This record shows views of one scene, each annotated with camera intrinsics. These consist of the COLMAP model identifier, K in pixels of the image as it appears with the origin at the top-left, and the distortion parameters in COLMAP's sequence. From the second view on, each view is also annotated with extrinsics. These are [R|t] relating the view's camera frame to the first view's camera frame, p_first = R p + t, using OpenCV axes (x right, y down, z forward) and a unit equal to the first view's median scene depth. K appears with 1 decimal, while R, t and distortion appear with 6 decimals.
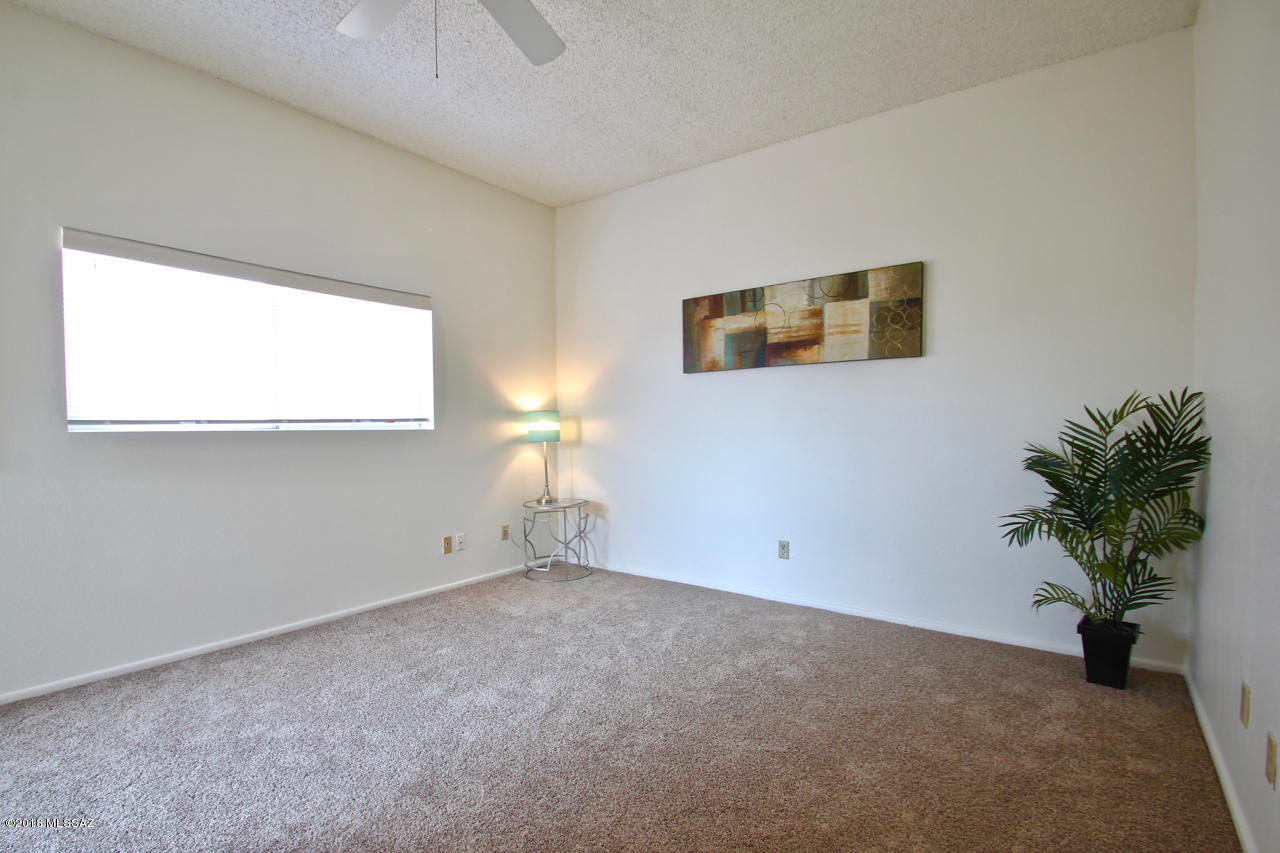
lens RADIAL K [[594.6, 0, 631.4], [0, 594.6, 444.0], [0, 0, 1]] dist [0.017797, -0.020194]
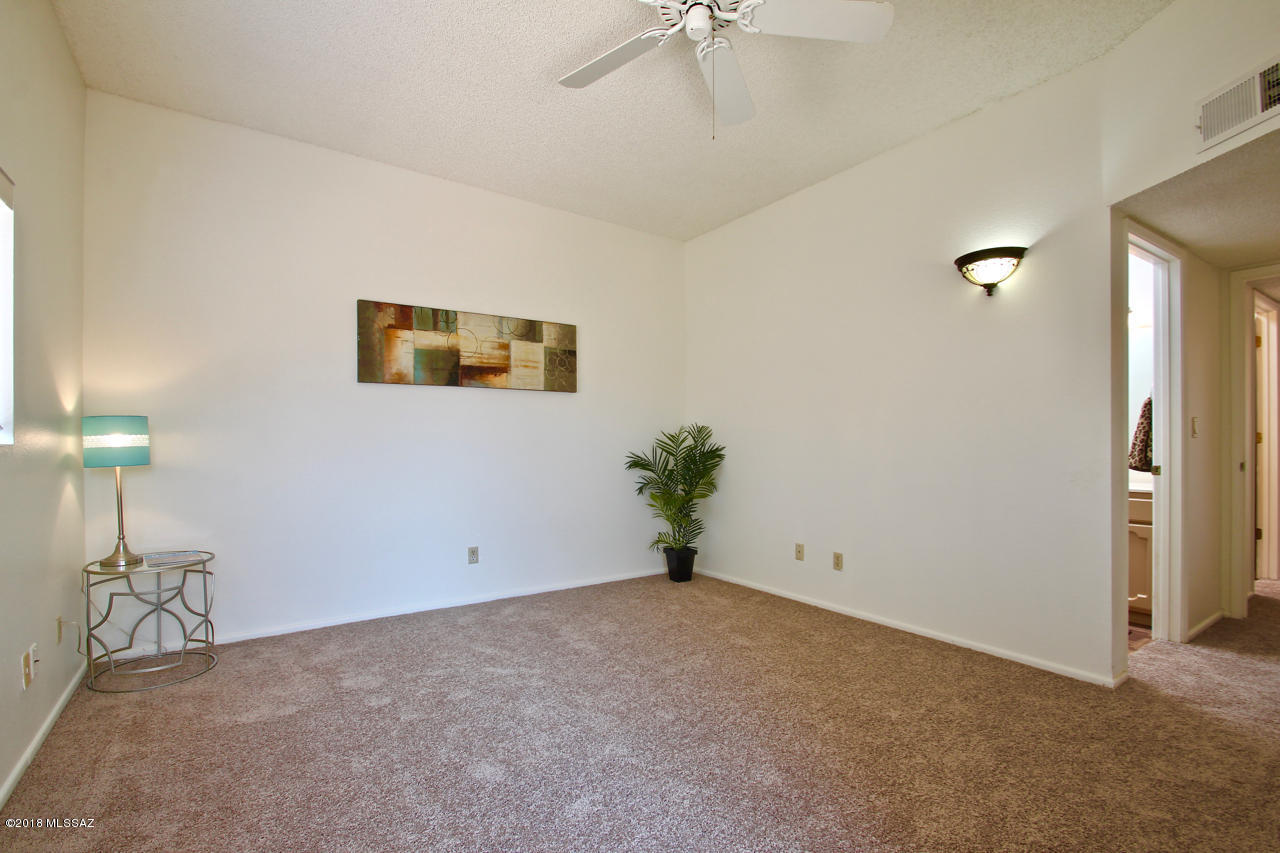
lens RADIAL K [[594.6, 0, 631.4], [0, 594.6, 444.0], [0, 0, 1]] dist [0.017797, -0.020194]
pose [[0.320355, 0.000311, 0.947298, -0.696442], [0.030467, 0.999479, -0.010632, -0.005769], [-0.946808, 0.032267, 0.320178, 0.374751]]
